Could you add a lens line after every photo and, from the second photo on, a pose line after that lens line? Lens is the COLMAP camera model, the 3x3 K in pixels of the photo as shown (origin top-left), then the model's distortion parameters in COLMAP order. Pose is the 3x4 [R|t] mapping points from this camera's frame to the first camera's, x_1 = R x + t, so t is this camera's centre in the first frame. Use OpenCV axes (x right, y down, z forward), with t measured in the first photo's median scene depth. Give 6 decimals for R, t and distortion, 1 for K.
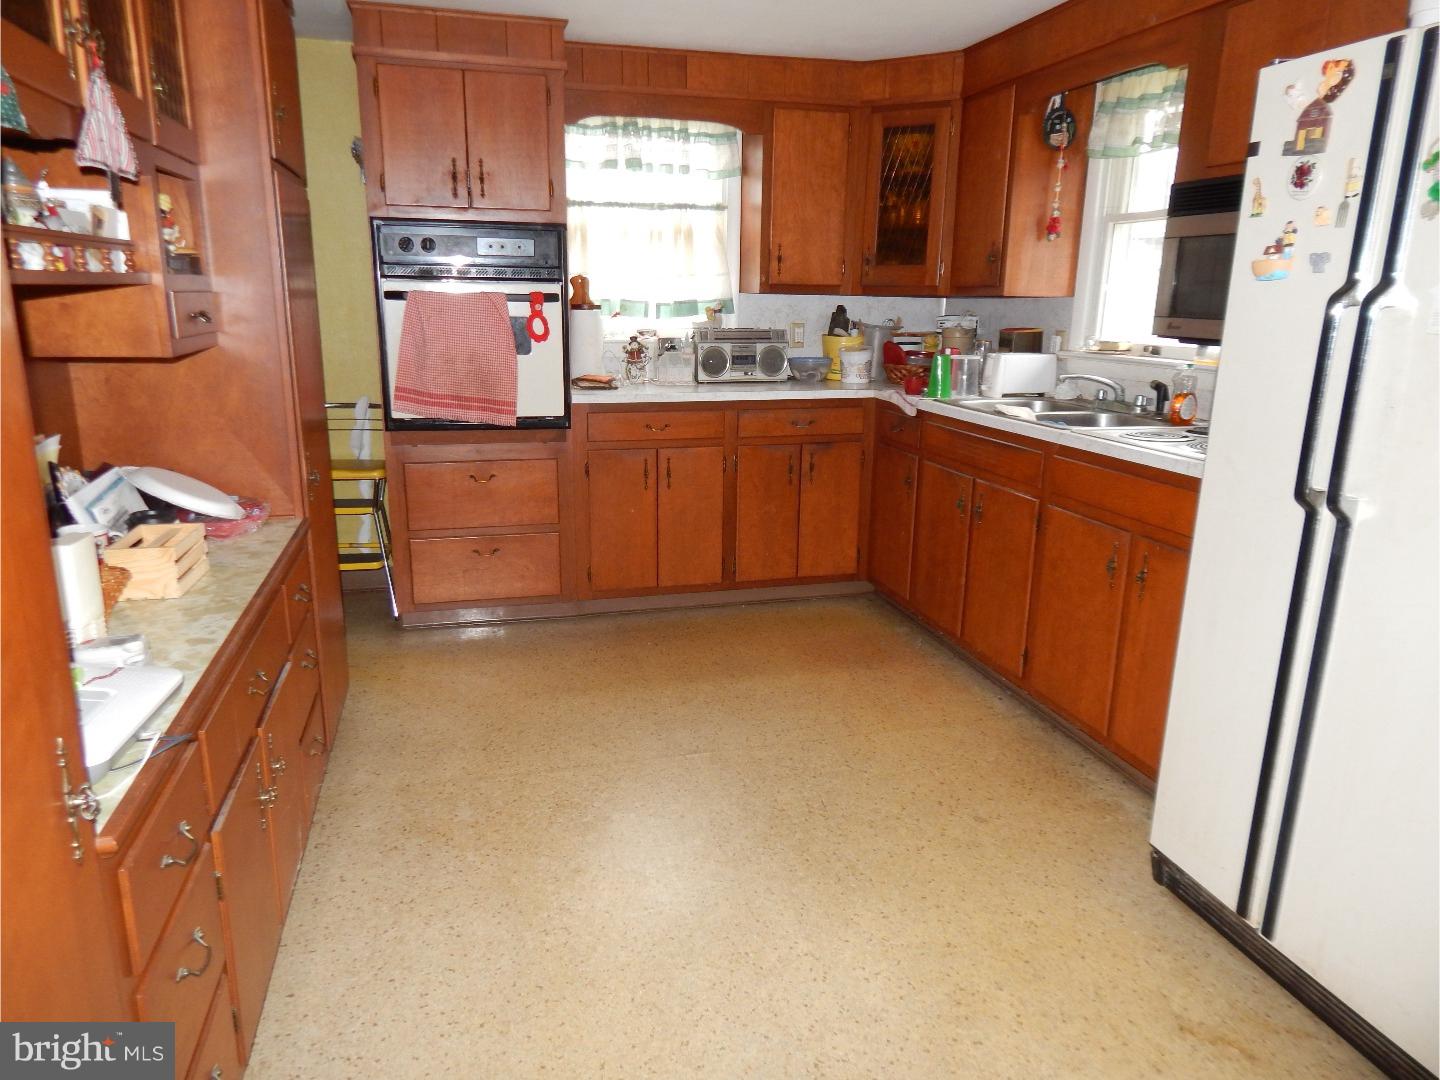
lens RADIAL K [[967.5, 0, 714.0], [0, 967.5, 533.4], [0, 0, 1]] dist [0.007315, 0.000311]
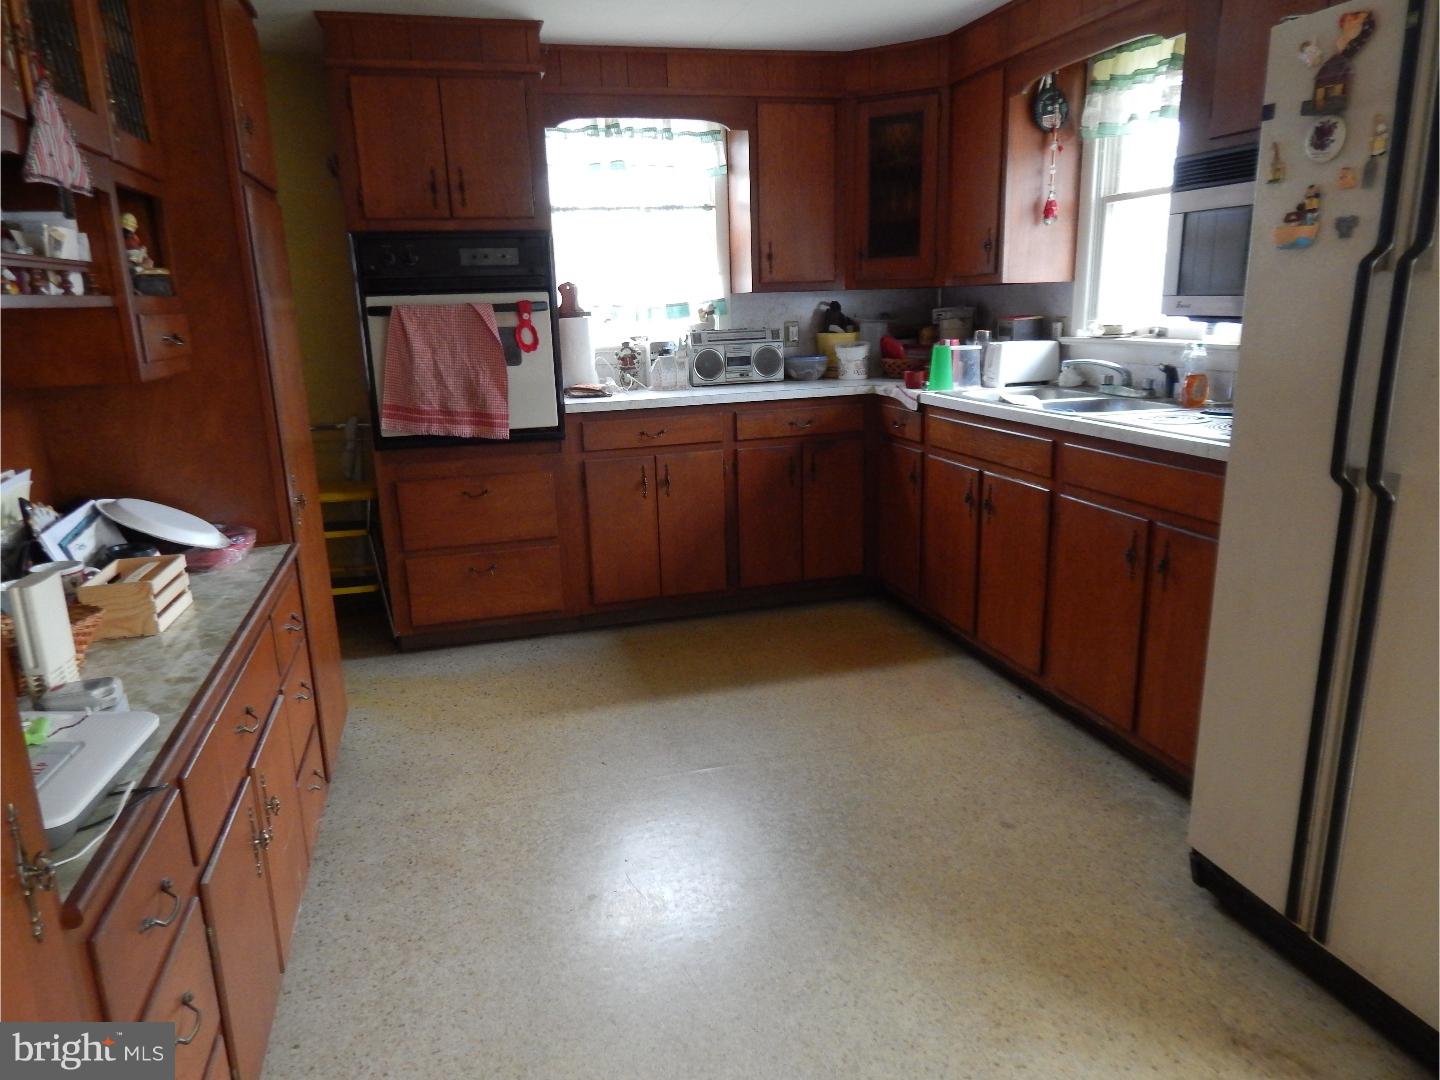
lens RADIAL K [[967.5, 0, 726.9], [0, 967.5, 543.8], [0, 0, 1]] dist [0.007315, 0.000311]
pose [[0.998889, -0.045610, 0.011867, -0.002339], [0.045529, 0.998939, 0.006954, -0.003308], [-0.012171, -0.006406, 0.999905, 0.038380]]
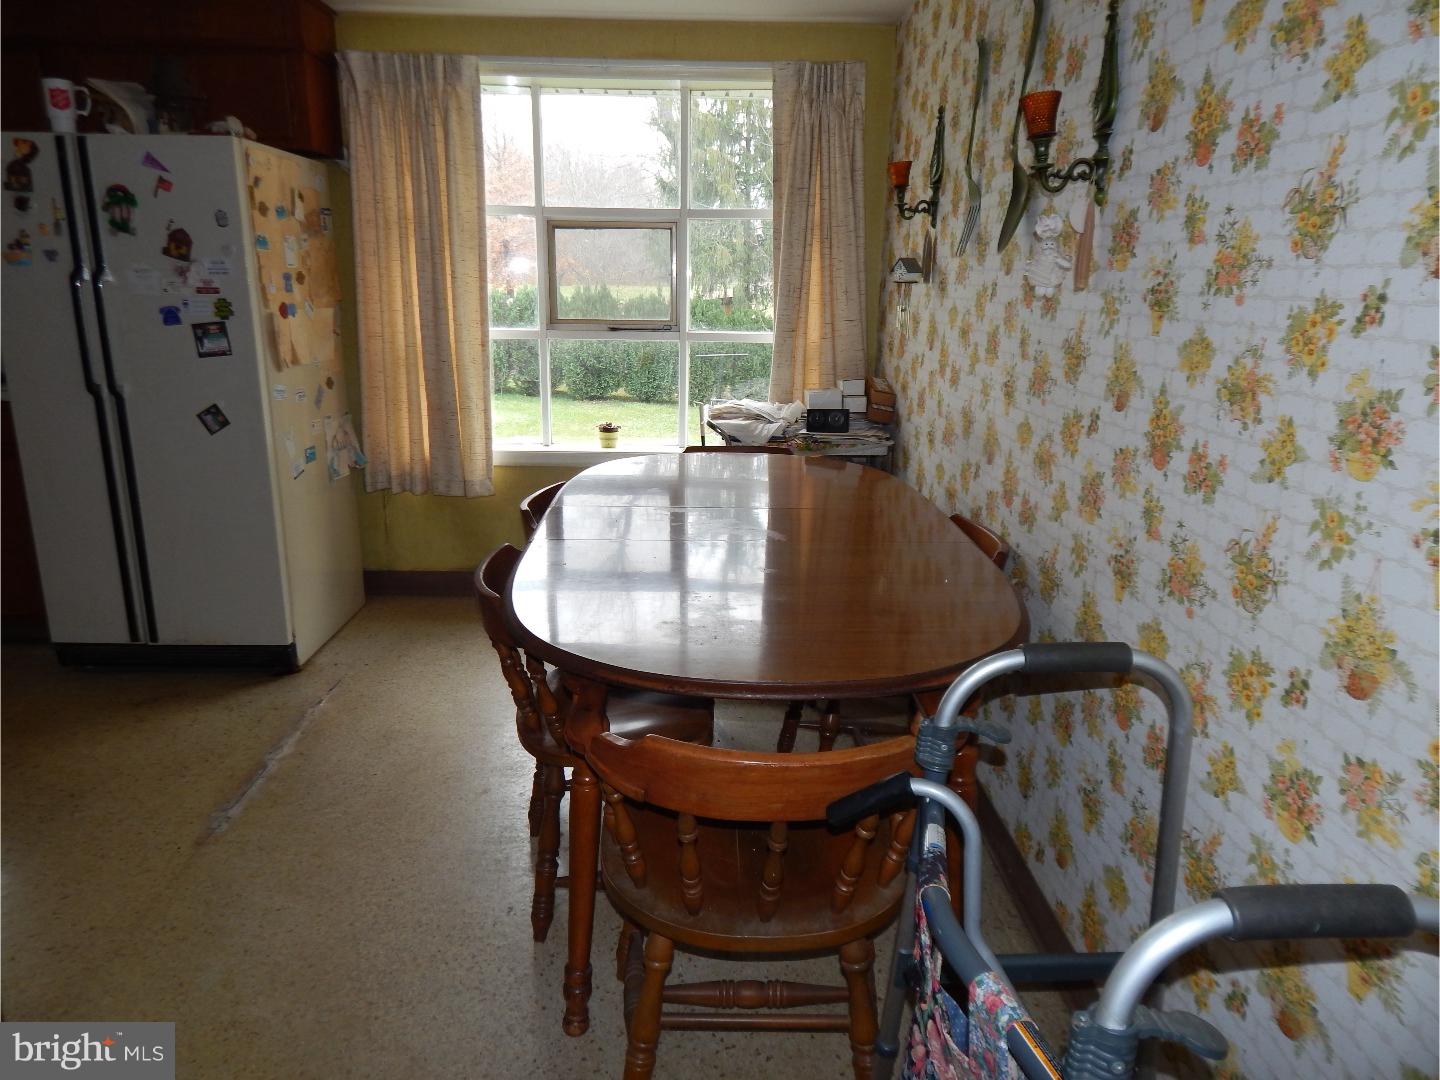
lens RADIAL K [[967.5, 0, 720.8], [0, 967.5, 539.1], [0, 0, 1]] dist [0.007315, 0.000311]
pose [[0.240048, -0.248749, 0.938350, -0.564794], [0.227846, 0.954048, 0.194623, 0.093478], [-0.943643, 0.167080, 0.285694, -0.363646]]
